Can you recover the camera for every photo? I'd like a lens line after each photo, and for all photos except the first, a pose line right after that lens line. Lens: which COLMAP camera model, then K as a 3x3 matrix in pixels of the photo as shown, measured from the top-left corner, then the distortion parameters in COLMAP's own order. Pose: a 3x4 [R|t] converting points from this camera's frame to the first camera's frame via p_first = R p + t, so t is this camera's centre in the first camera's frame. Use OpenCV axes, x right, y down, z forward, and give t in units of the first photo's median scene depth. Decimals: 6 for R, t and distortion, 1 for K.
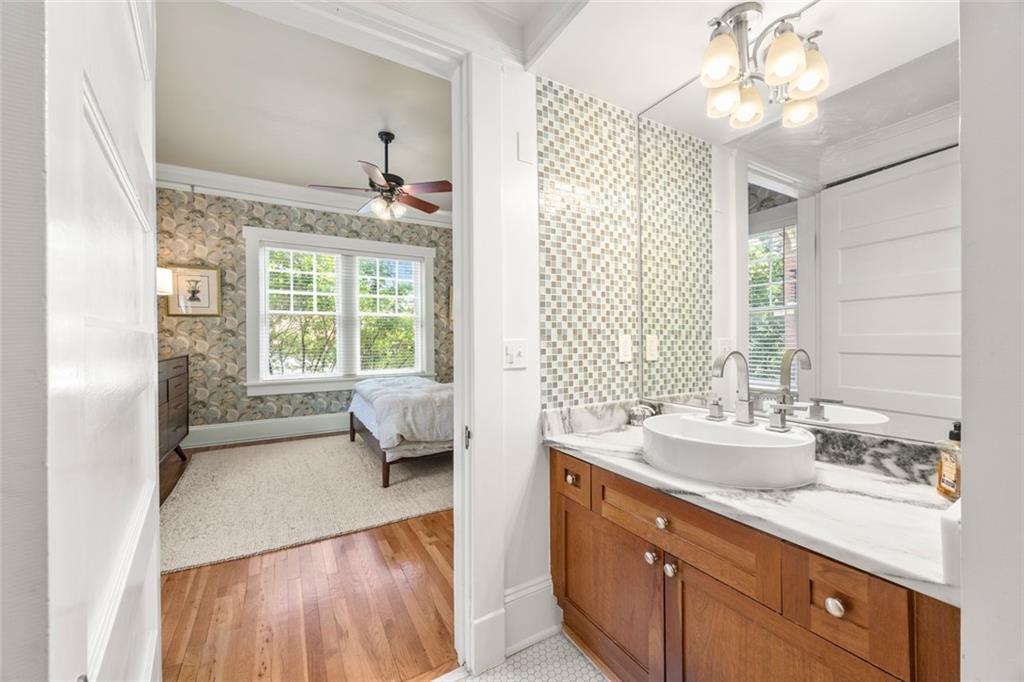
lens RADIAL K [[392.7, 0, 506.3], [0, 392.7, 340.6], [0, 0, 1]] dist [-0.000487, 0.000001]
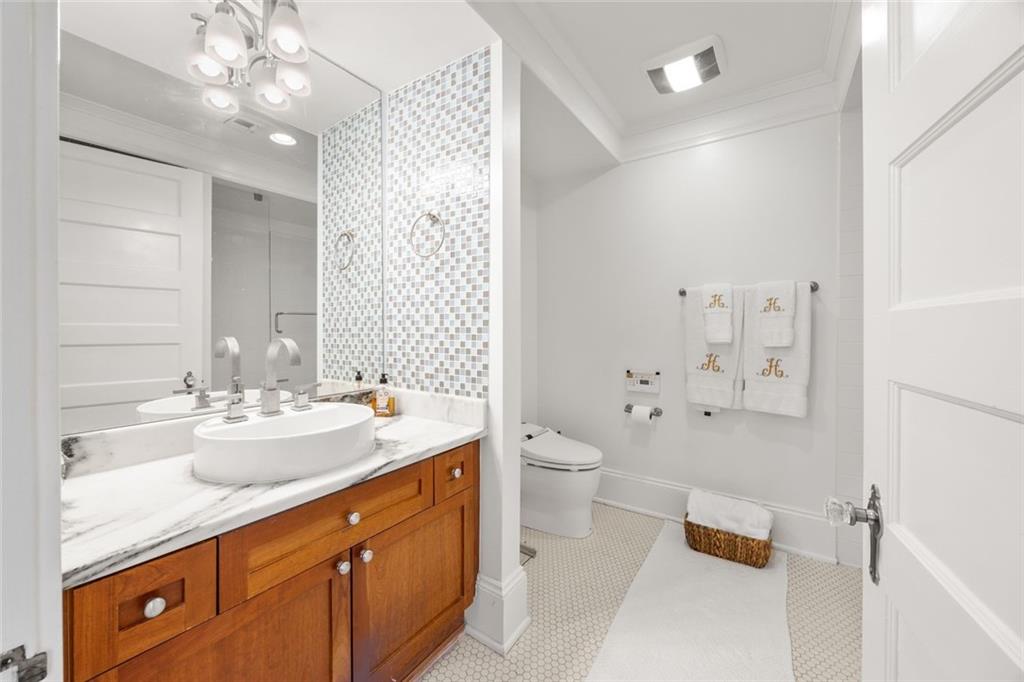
lens RADIAL K [[392.7, 0, 505.8], [0, 392.7, 330.5], [0, 0, 1]] dist [-0.000487, 0.000001]
pose [[-0.421534, 0.001715, 0.906811, -0.637191], [0.006071, 0.999981, 0.000931, 0.009579], [-0.906792, 0.005898, -0.421537, 1.083187]]
